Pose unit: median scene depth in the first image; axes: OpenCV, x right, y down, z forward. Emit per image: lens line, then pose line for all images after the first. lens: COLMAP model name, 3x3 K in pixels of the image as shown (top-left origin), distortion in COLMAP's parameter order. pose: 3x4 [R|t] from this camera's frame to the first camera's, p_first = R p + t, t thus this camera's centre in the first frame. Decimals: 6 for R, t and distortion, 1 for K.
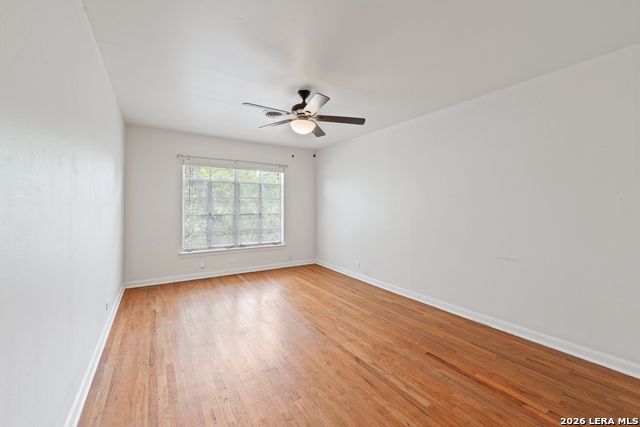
lens RADIAL K [[259.3, 0, 319.8], [0, 259.3, 209.8], [0, 0, 1]] dist [0.008061, -0.000795]
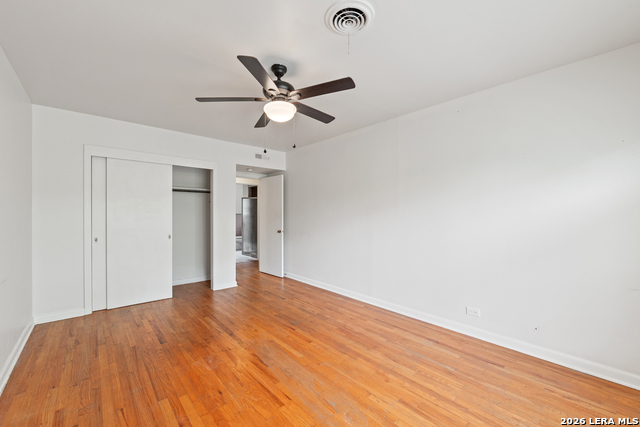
lens RADIAL K [[259.3, 0, 320.1], [0, 259.3, 213.1], [0, 0, 1]] dist [0.008061, -0.000795]
pose [[-0.988305, -0.004449, -0.152428, -0.080474], [-0.006475, 0.999897, 0.012799, -0.030454], [0.152356, 0.013637, -0.988232, 2.120430]]
